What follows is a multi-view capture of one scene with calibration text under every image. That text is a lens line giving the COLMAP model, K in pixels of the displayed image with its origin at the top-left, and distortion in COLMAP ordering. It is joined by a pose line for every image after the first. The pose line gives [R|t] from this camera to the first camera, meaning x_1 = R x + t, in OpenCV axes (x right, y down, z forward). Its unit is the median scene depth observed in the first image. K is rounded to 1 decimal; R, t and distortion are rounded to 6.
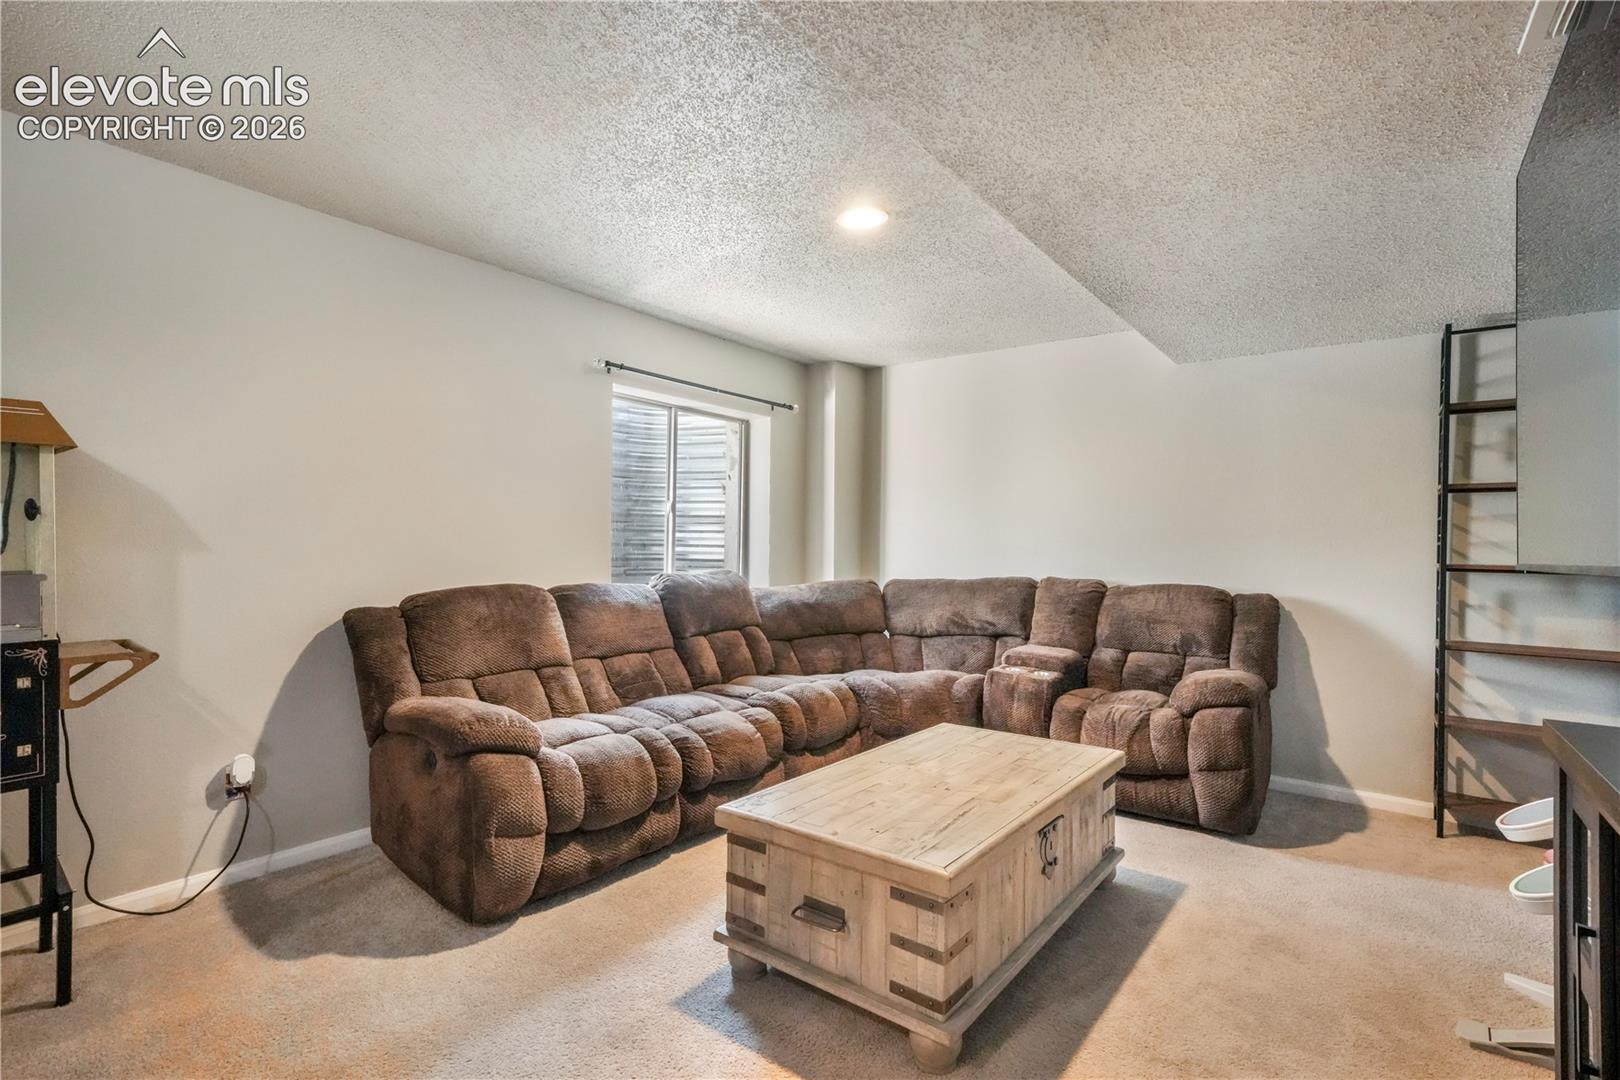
lens RADIAL K [[774.4, 0, 806.5], [0, 774.4, 541.4], [0, 0, 1]] dist [0.002585, 0.000083]
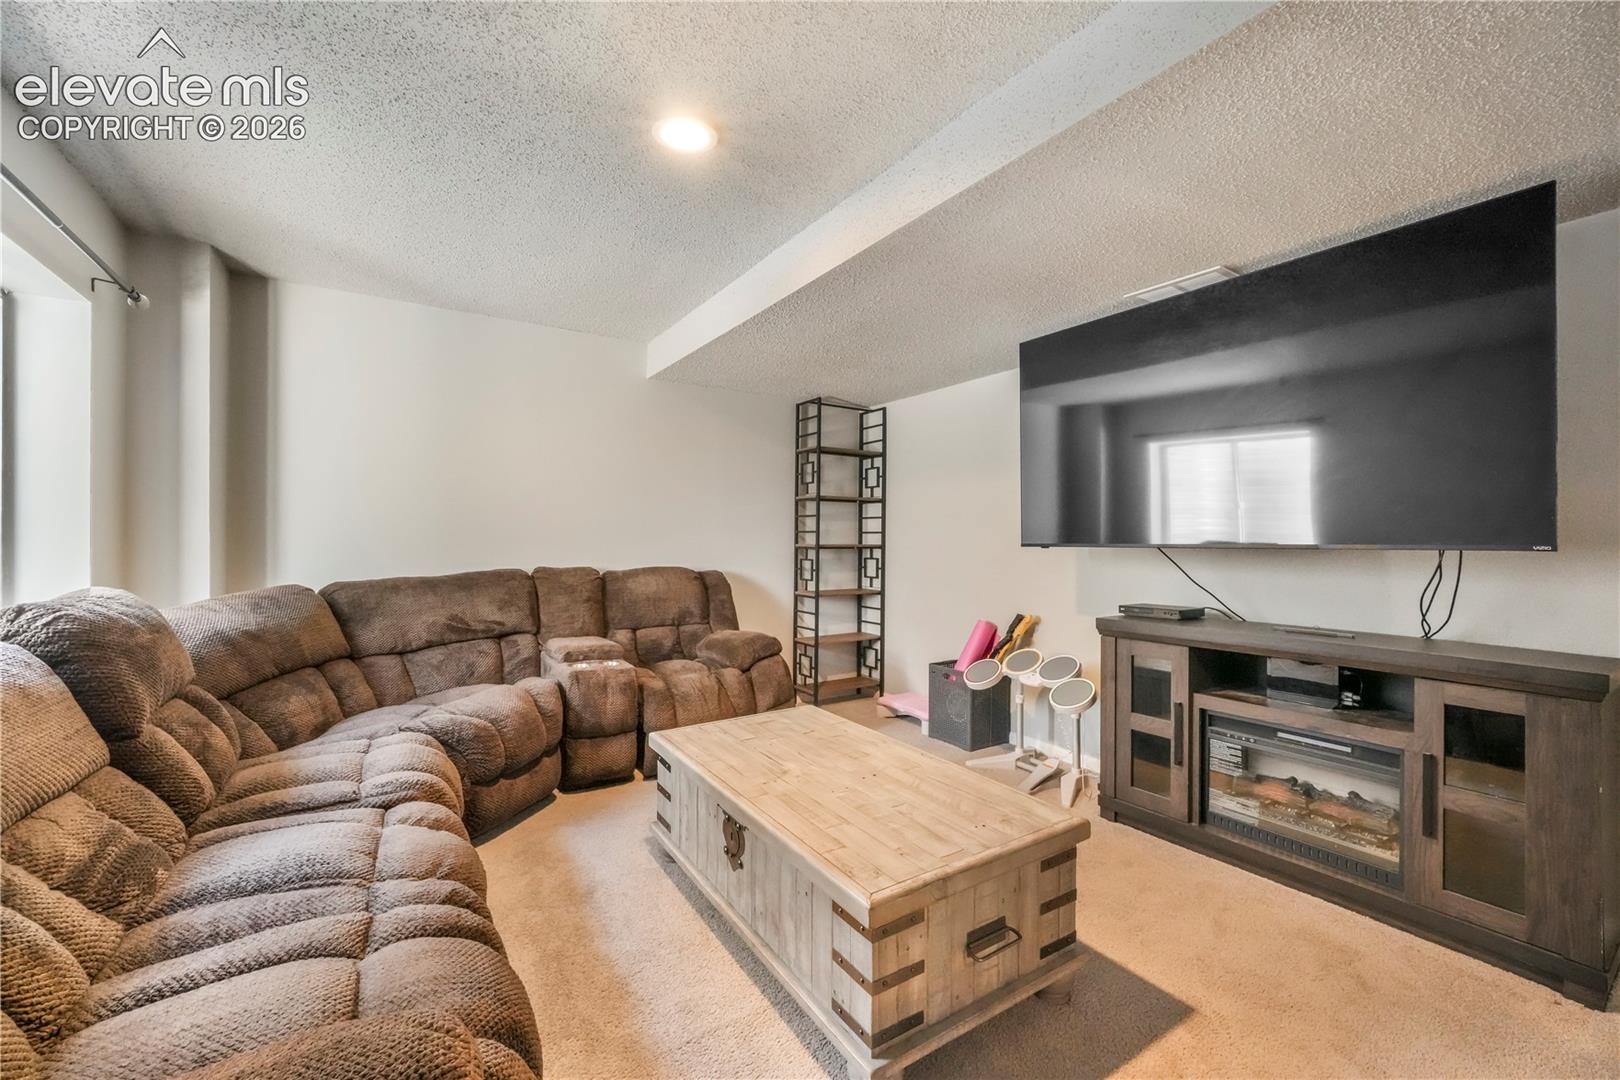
lens RADIAL K [[649.9, 0, 808.7], [0, 649.9, 541.3], [0, 0, 1]] dist [0.000713, -0.000001]
pose [[0.334141, -0.016662, 0.942376, -0.343518], [-0.005308, 0.999795, 0.019559, -0.003978], [-0.942508, -0.011538, 0.333984, 0.418272]]
